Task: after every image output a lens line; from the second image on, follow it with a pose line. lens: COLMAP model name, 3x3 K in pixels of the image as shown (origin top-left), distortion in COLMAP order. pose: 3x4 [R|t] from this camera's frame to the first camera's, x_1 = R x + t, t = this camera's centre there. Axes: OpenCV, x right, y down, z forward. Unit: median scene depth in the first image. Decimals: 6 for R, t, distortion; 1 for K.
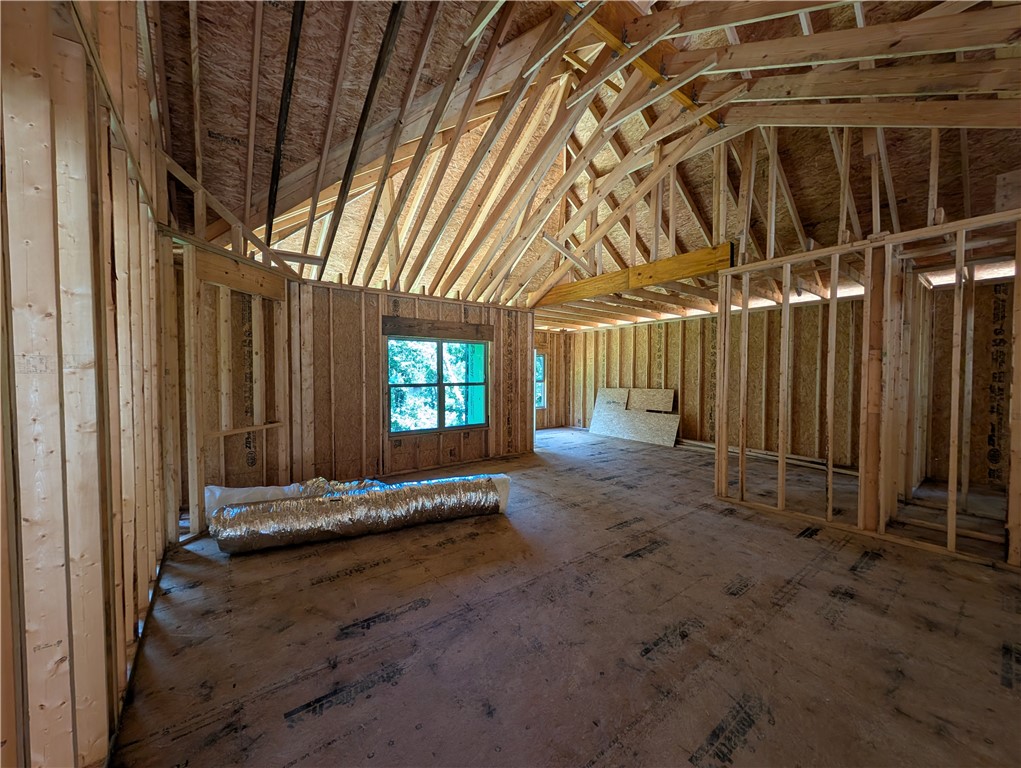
lens RADIAL K [[387.3, 0, 511.6], [0, 387.3, 385.2], [0, 0, 1]] dist [0.000797, 0.000016]
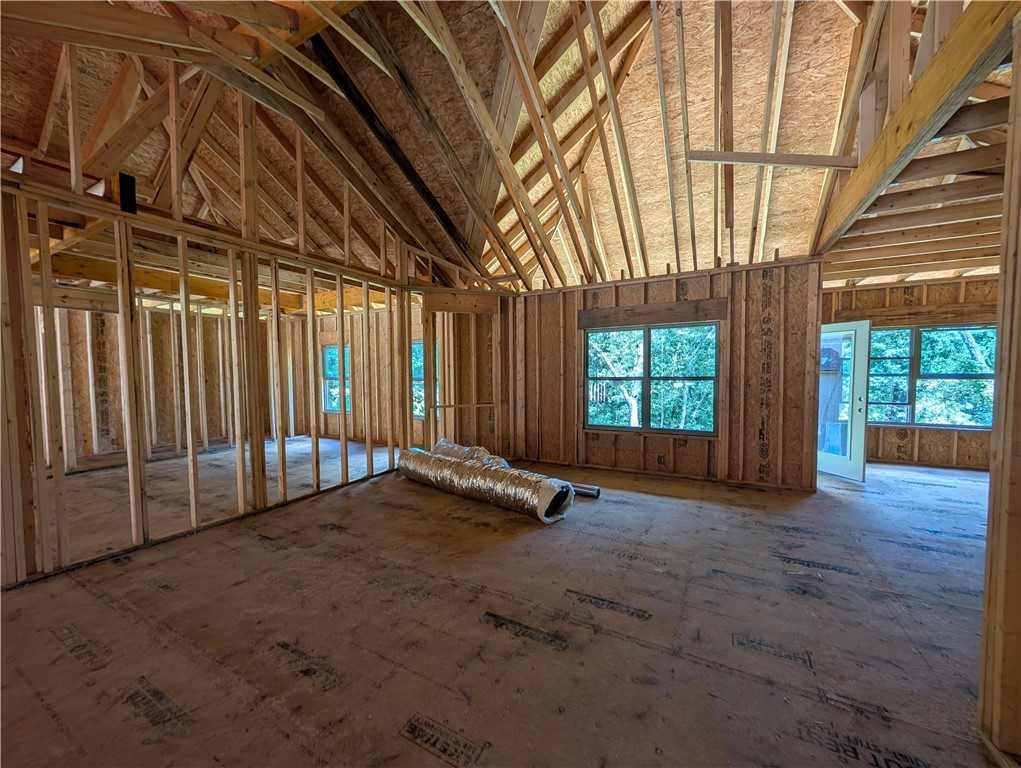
lens RADIAL K [[387.3, 0, 514.4], [0, 387.3, 386.8], [0, 0, 1]] dist [0.000797, 0.000016]
pose [[0.407277, 0.034299, -0.912661, 0.744947], [-0.016127, 0.999409, 0.030362, -0.006372], [0.913163, 0.002352, 0.407589, 0.575299]]
